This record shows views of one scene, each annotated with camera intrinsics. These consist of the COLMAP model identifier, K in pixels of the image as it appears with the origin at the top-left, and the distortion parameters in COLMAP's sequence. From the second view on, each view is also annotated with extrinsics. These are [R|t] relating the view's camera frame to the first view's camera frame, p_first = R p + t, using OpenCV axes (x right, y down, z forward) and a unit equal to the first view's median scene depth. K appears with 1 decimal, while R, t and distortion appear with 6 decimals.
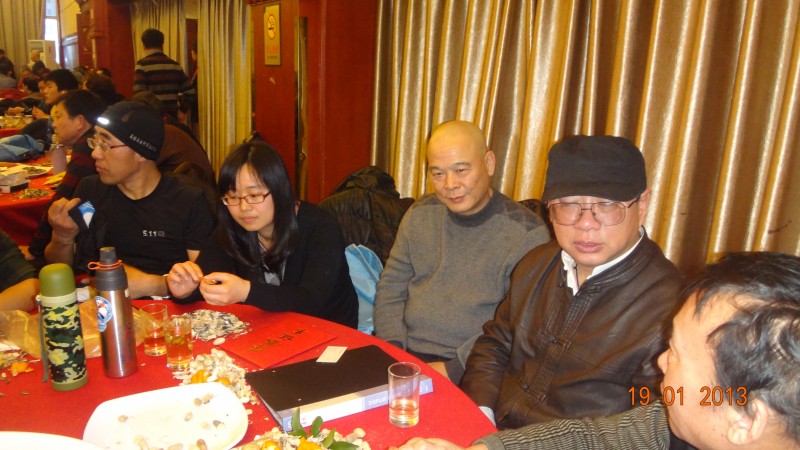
lens RADIAL K [[631.9, 0, 400.0], [0, 631.9, 225.0], [0, 0, 1]] dist [-0.009963, -0.145577]
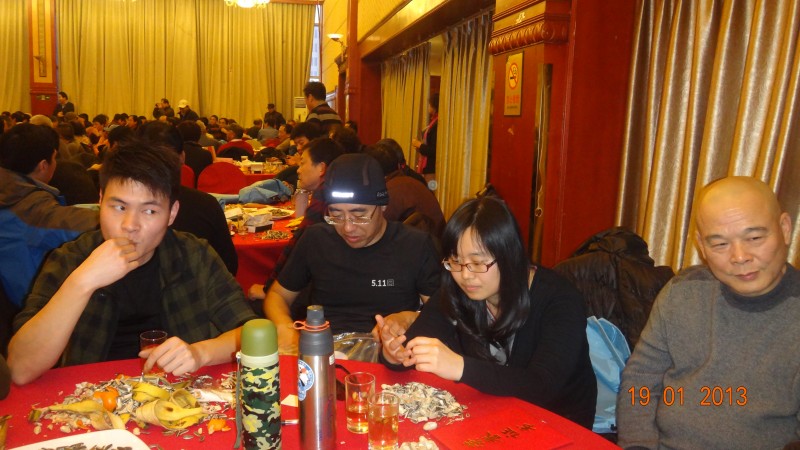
lens RADIAL K [[631.9, 0, 400.0], [0, 631.9, 225.0], [0, 0, 1]] dist [-0.009963, -0.145577]
pose [[0.933970, 0.047788, -0.354141, -0.023361], [-0.077505, 0.994517, -0.070203, -0.013163], [0.348844, 0.093015, 0.932553, 0.105429]]
